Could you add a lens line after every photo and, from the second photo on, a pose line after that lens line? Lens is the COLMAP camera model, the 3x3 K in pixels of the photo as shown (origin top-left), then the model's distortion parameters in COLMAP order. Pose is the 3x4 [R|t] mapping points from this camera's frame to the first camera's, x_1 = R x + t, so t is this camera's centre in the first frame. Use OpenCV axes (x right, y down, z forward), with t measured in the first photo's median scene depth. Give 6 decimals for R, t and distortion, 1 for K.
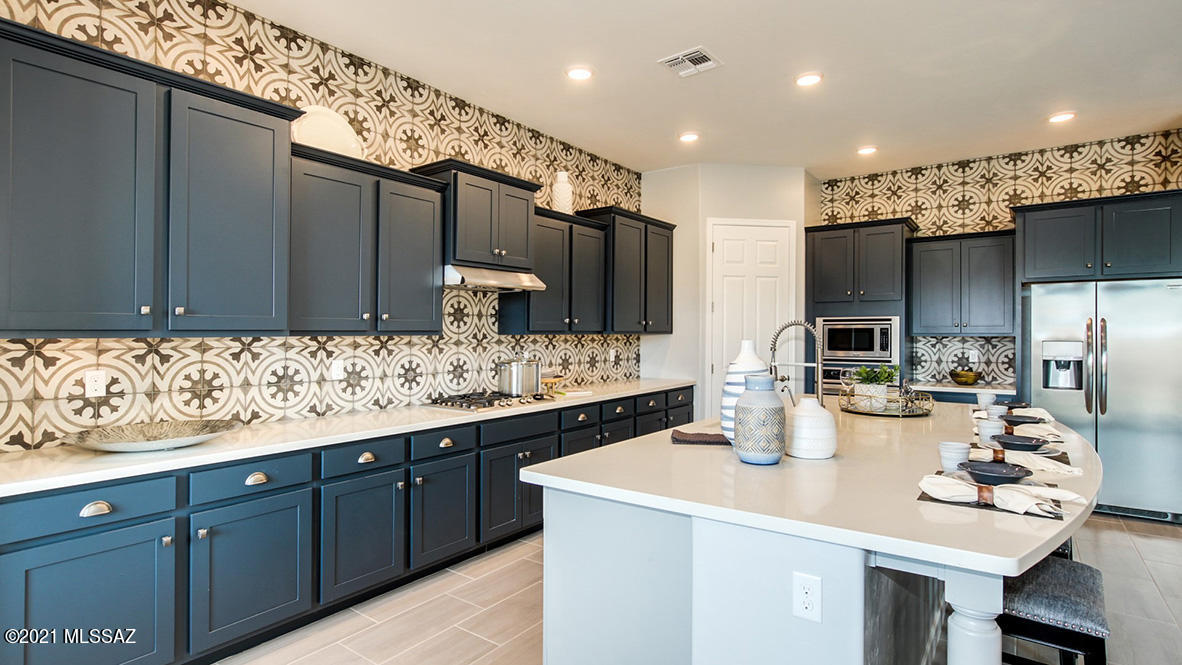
lens RADIAL K [[581.7, 0, 591.7], [0, 581.7, 331.5], [0, 0, 1]] dist [-0.015350, 0.000639]
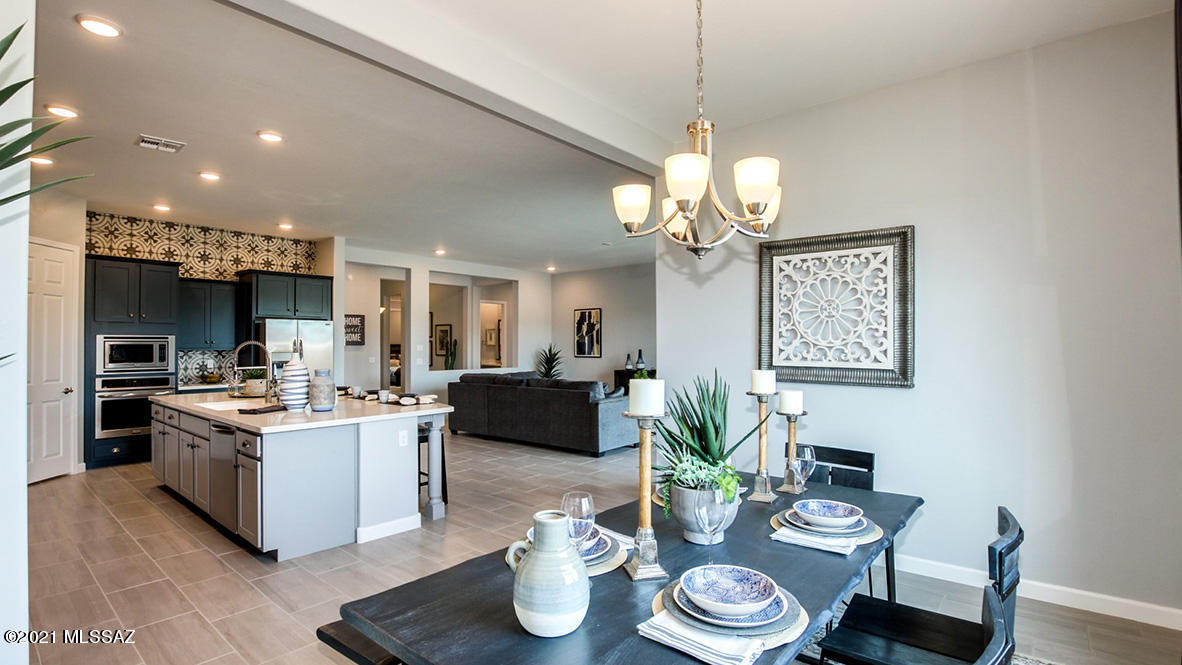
lens RADIAL K [[545.6, 0, 589.6], [0, 545.6, 343.6], [0, 0, 1]] dist [-0.026635, 0.000509]
pose [[0.060402, 0.001871, 0.998172, -0.735230], [-0.001107, 0.999998, -0.001807, -0.007332], [-0.998174, -0.000996, 0.060404, -0.035788]]
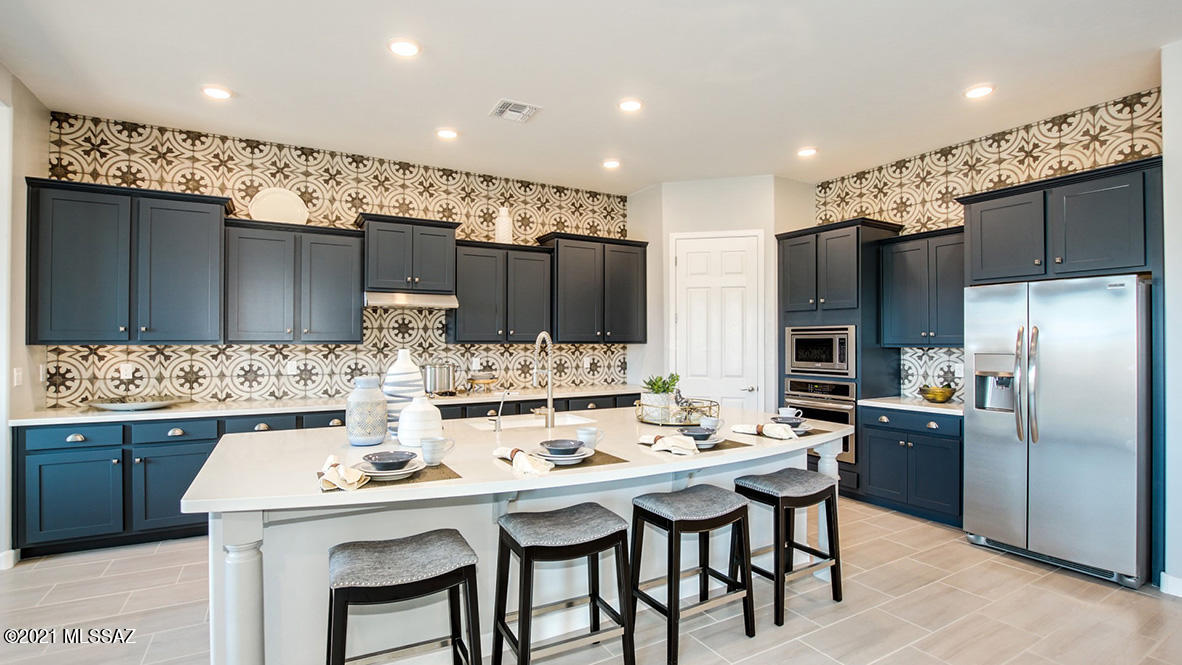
lens RADIAL K [[554.6, 0, 595.7], [0, 554.6, 337.5], [0, 0, 1]] dist [-0.035198, 0.002298]
pose [[0.918634, -0.001379, -0.395107, 0.564450], [-0.000802, 0.999985, -0.005355, -0.001901], [0.395108, 0.005236, 0.918620, 0.032612]]
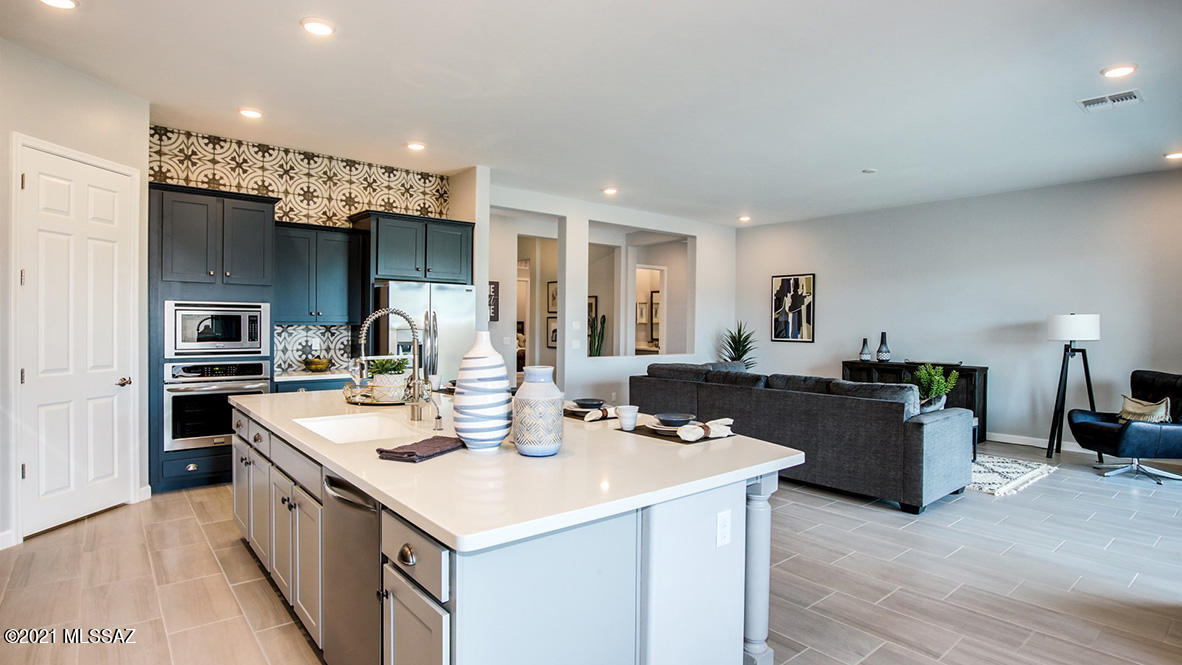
lens RADIAL K [[599.8, 0, 592.9], [0, 599.8, 339.8], [0, 0, 1]] dist [-0.027184, 0.002720]
pose [[0.231482, -0.023617, 0.972553, -0.315881], [-0.013678, 0.999527, 0.027528, -0.001076], [-0.972743, -0.019674, 0.231049, 0.309171]]
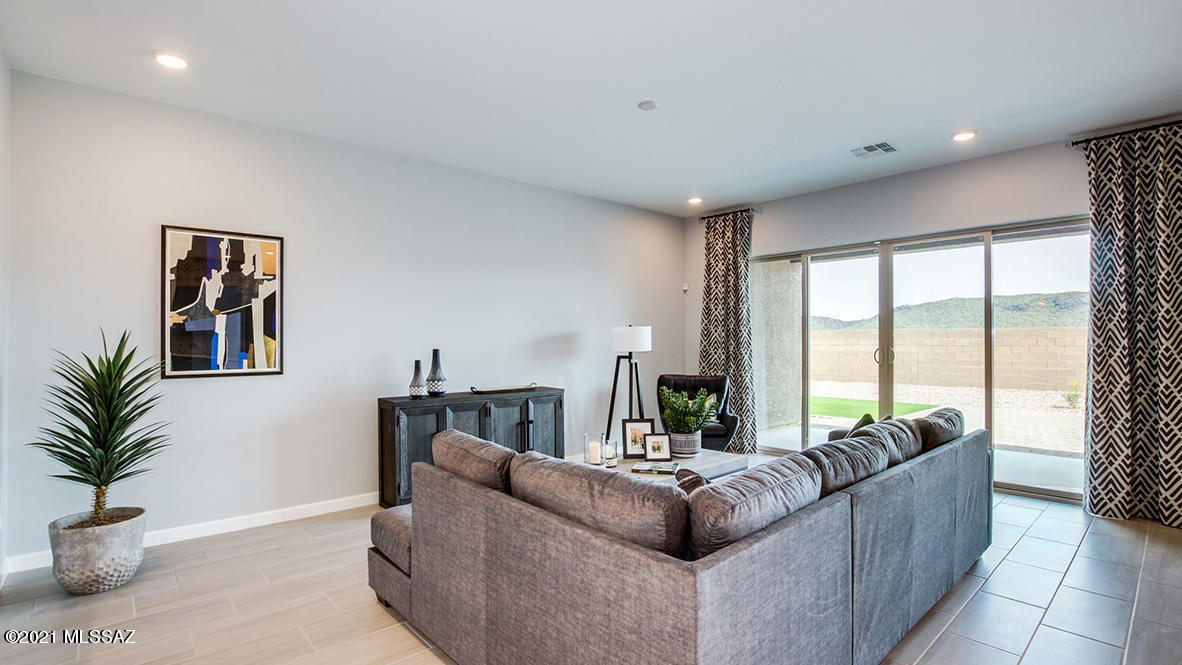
lens RADIAL K [[545.6, 0, 593.4], [0, 545.6, 334.8], [0, 0, 1]] dist [-0.026635, 0.000509]
pose [[-0.978700, 0.000750, 0.205294, 1.053688], [-0.000687, 0.999976, -0.006928, -0.007181], [-0.205294, -0.006922, -0.978676, 0.819303]]
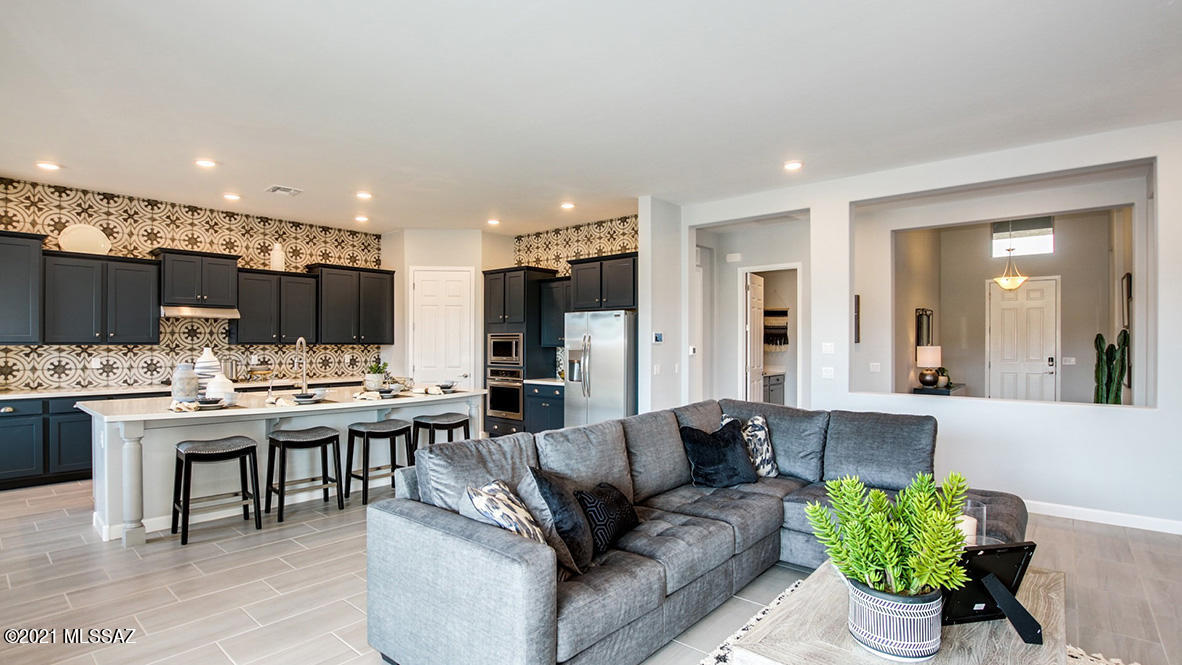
lens RADIAL K [[554.6, 0, 594.2], [0, 554.6, 345.5], [0, 0, 1]] dist [-0.035198, 0.002298]
pose [[0.998096, 0.002859, -0.061609, 0.905881], [-0.002505, 0.999980, 0.005815, -0.003682], [0.061625, -0.005650, 0.998083, -0.451871]]
